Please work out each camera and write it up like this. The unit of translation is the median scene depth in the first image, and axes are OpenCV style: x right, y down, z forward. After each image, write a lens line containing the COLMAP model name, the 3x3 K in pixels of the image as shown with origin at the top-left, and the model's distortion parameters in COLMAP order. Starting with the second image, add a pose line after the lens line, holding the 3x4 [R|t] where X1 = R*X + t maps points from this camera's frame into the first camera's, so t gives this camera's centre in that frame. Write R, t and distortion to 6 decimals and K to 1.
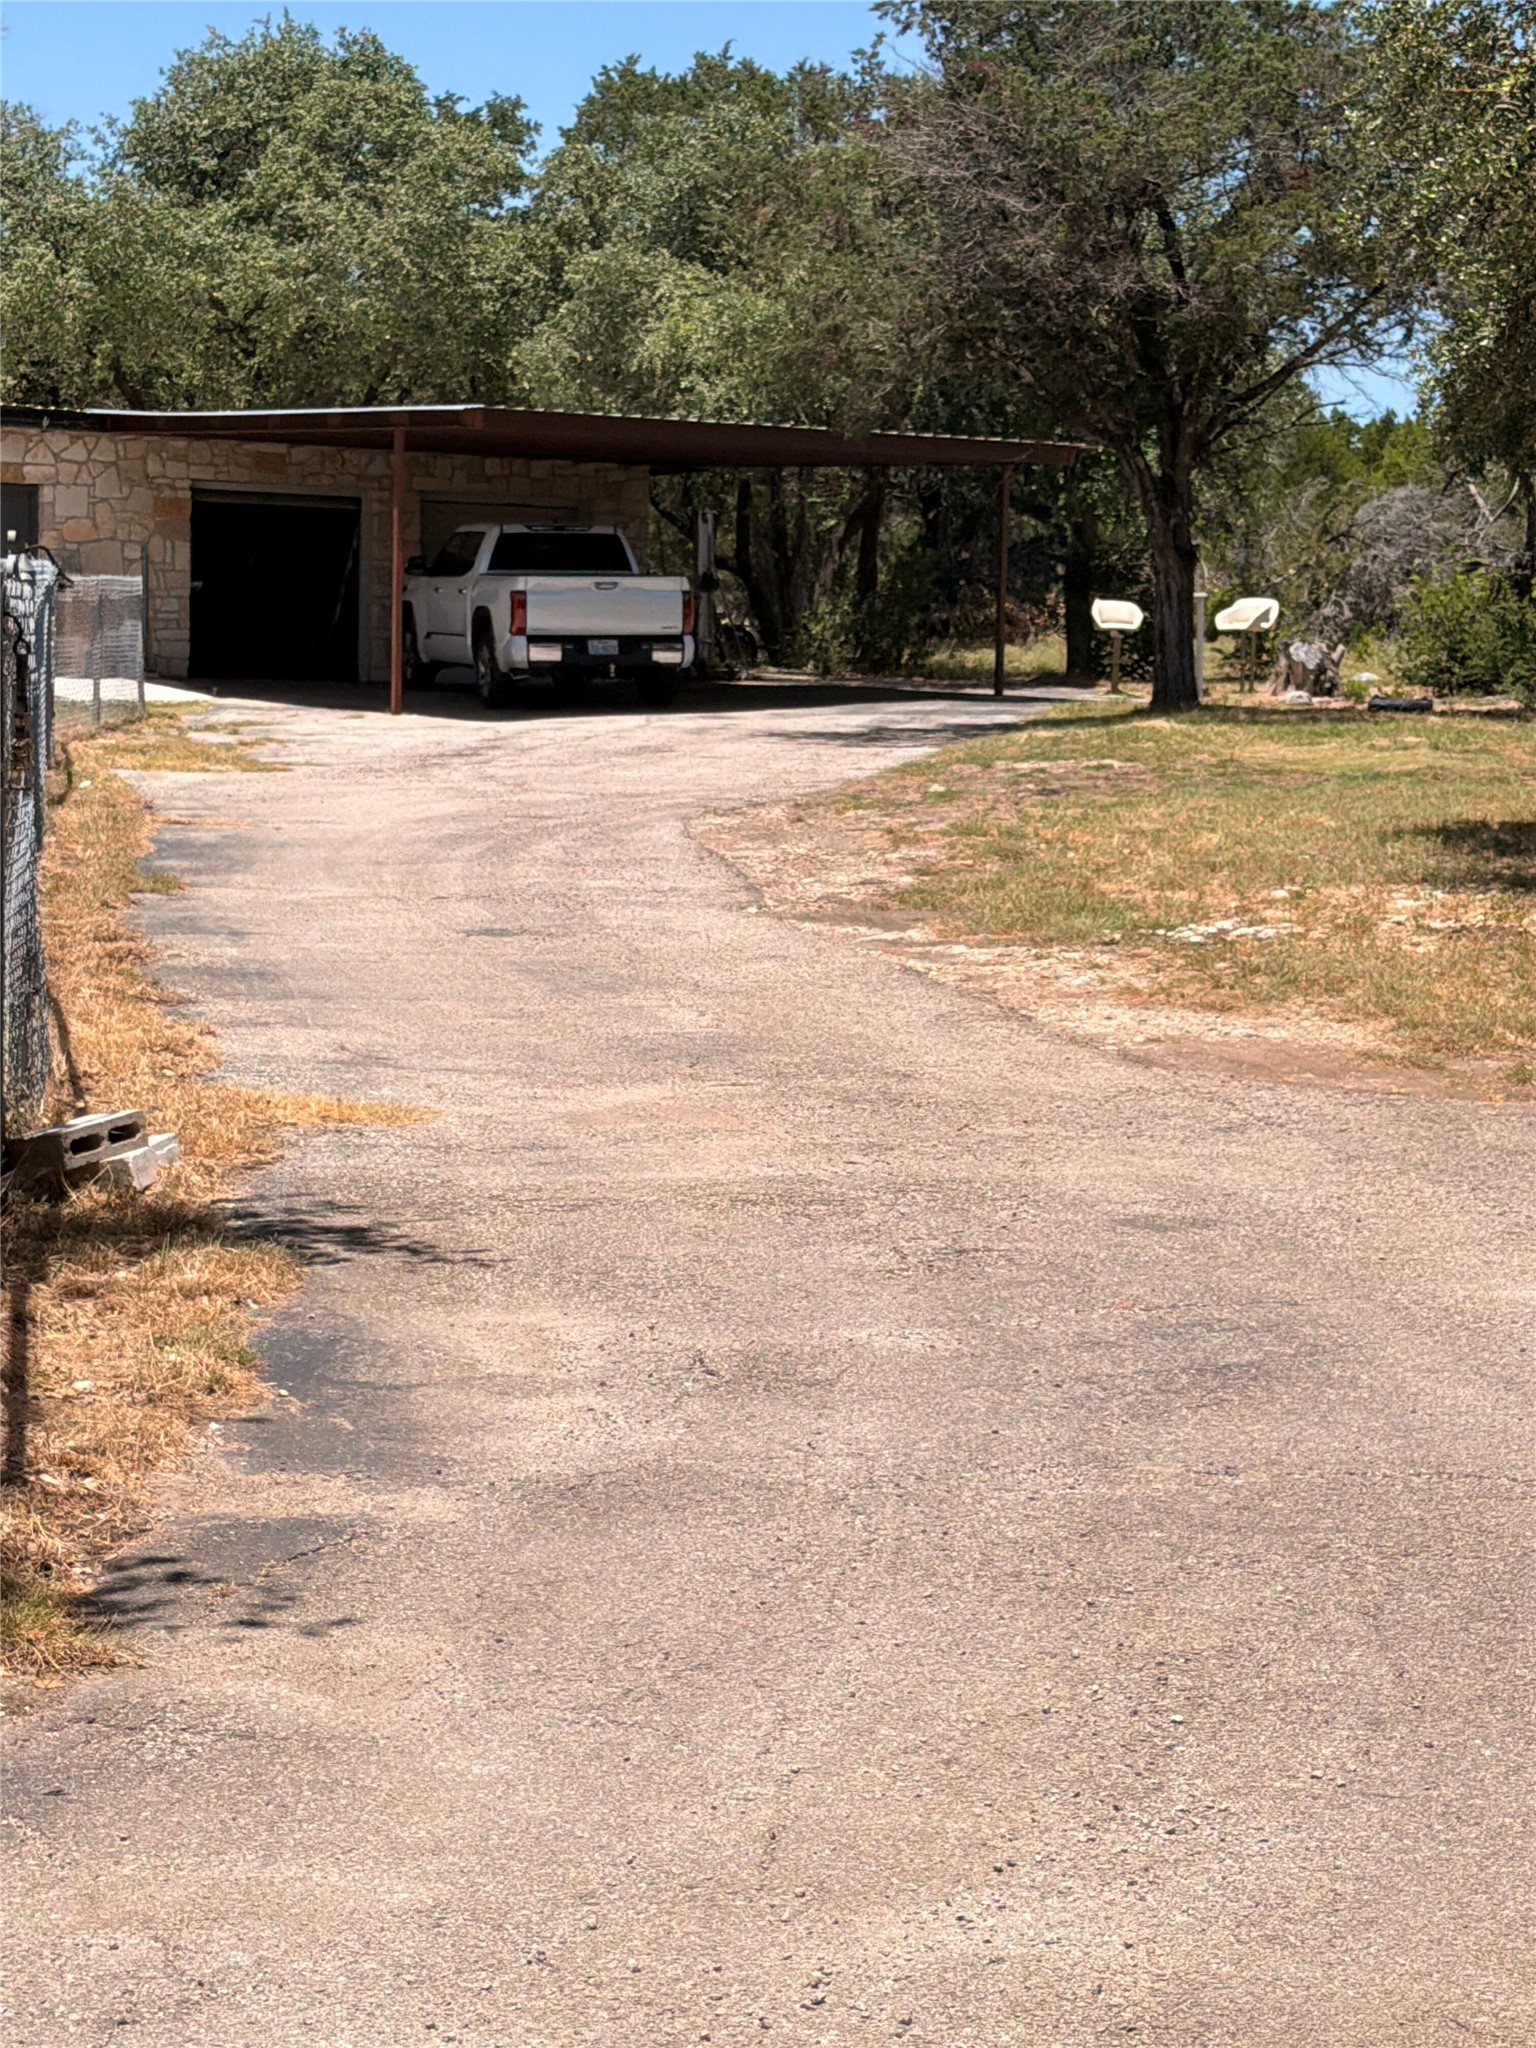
lens RADIAL K [[4259.5, 0, 768.0], [0, 4259.5, 1024.0], [0, 0, 1]] dist [0.081392, 0.138929]
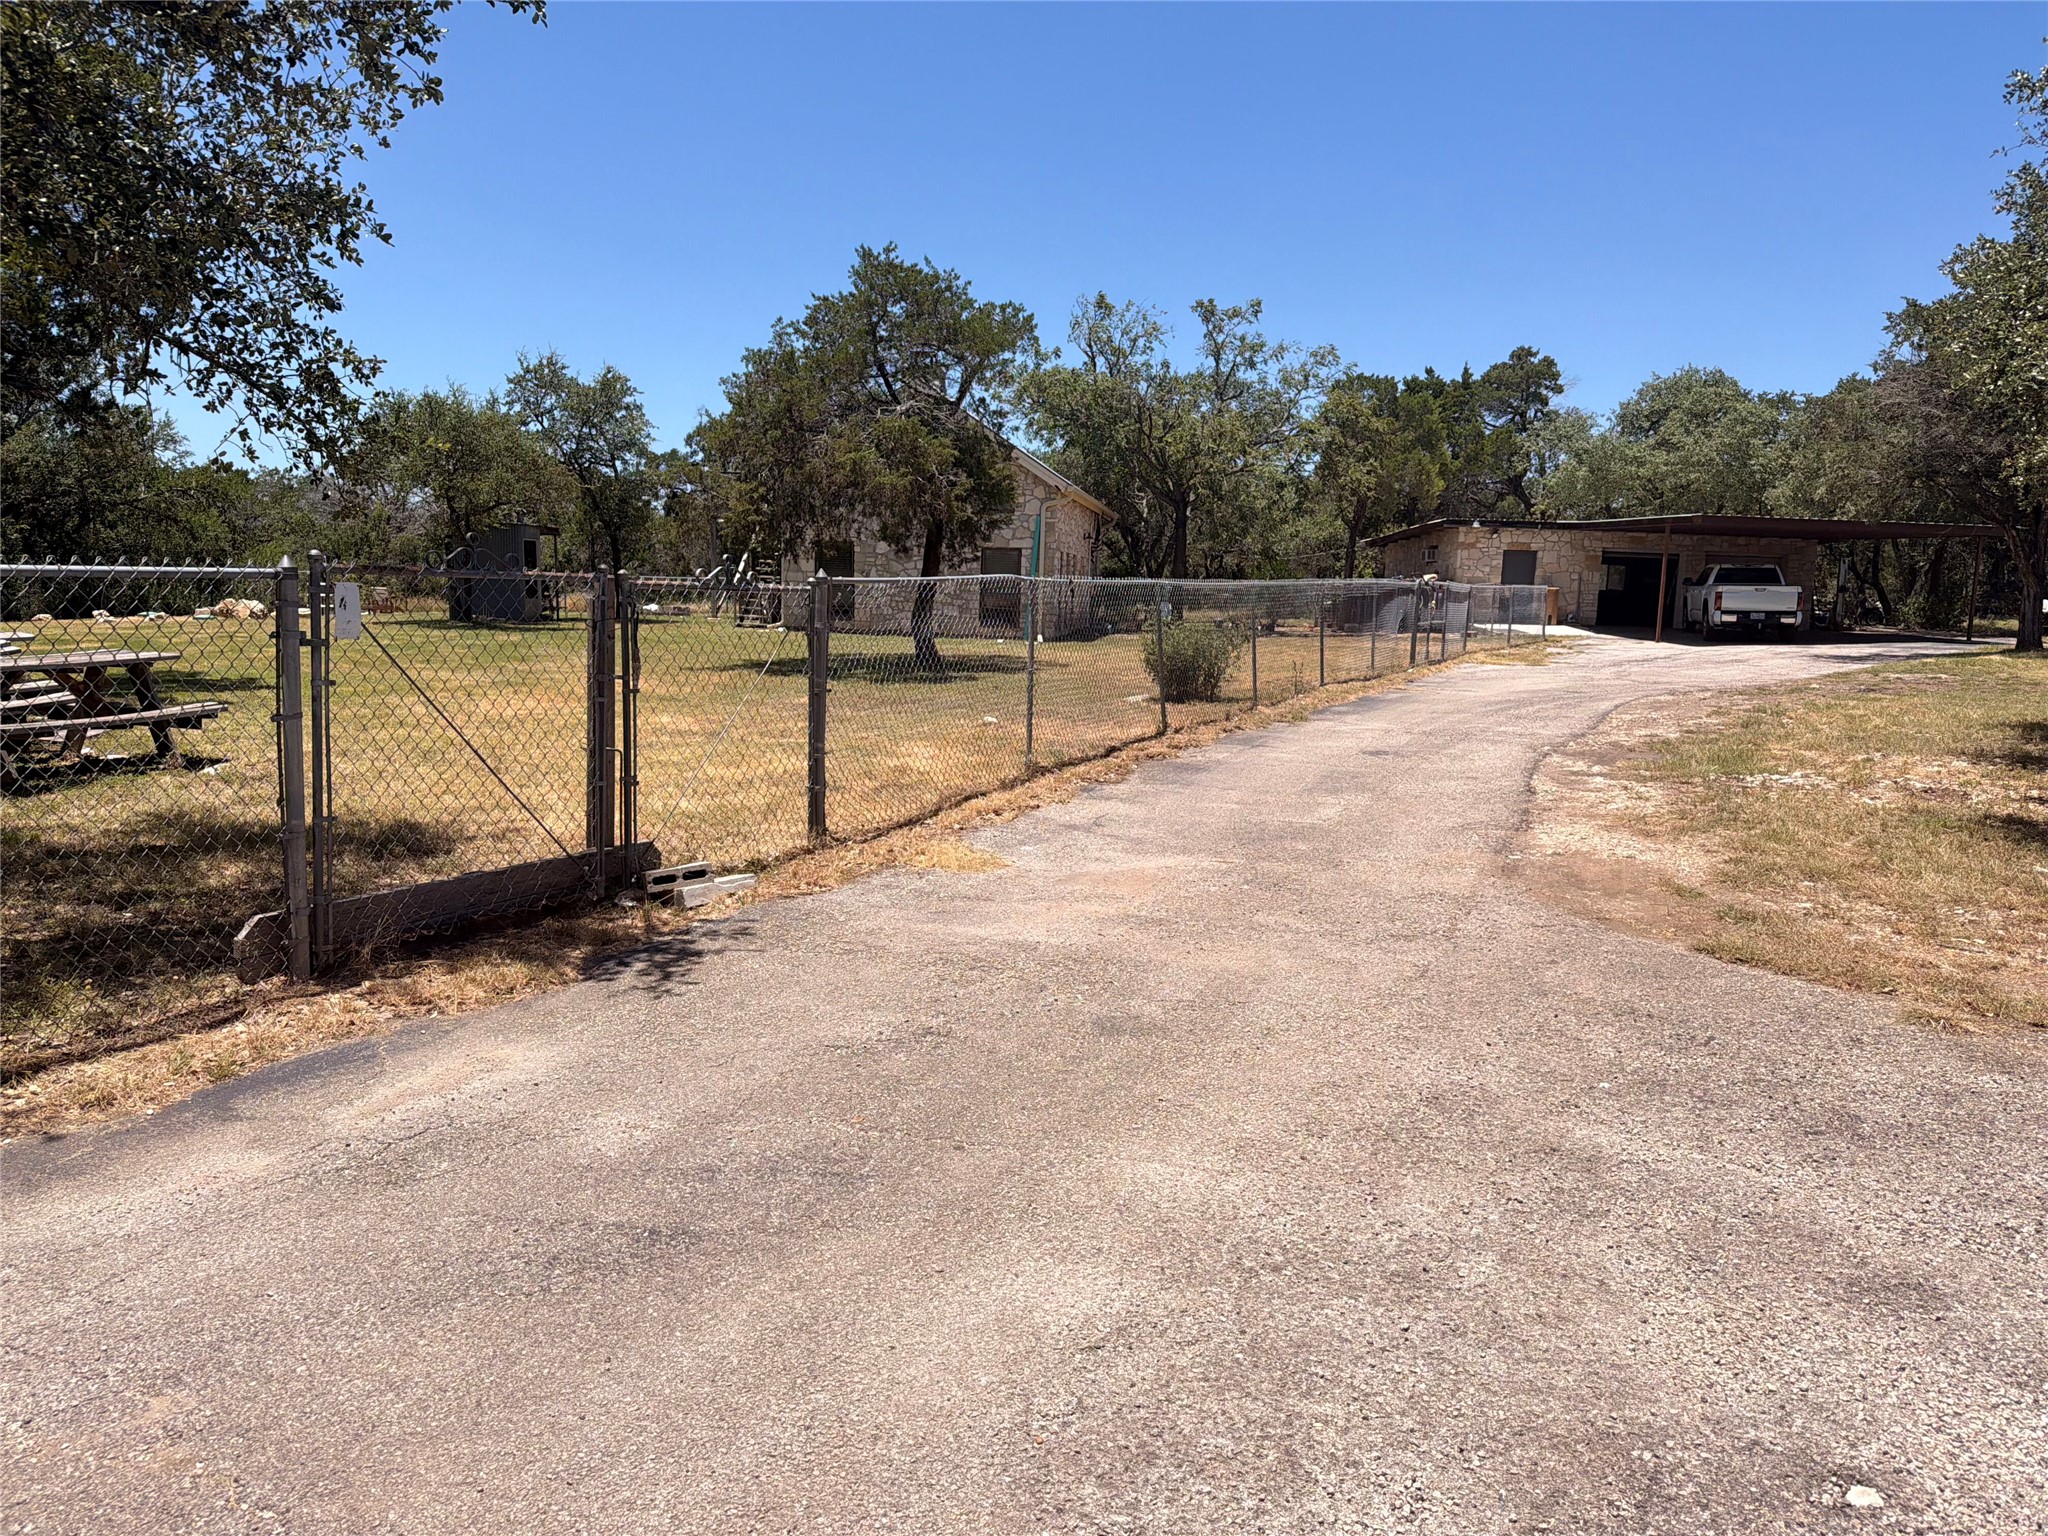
lens RADIAL K [[1459.6, 0, 1024.0], [0, 1459.6, 768.0], [0, 0, 1]] dist [-0.010917, -0.008632]
pose [[0.838385, 0.068530, -0.540753, 0.052900], [-0.058349, 0.997648, 0.035969, -0.008904], [0.541946, 0.001397, 0.840412, 0.095265]]
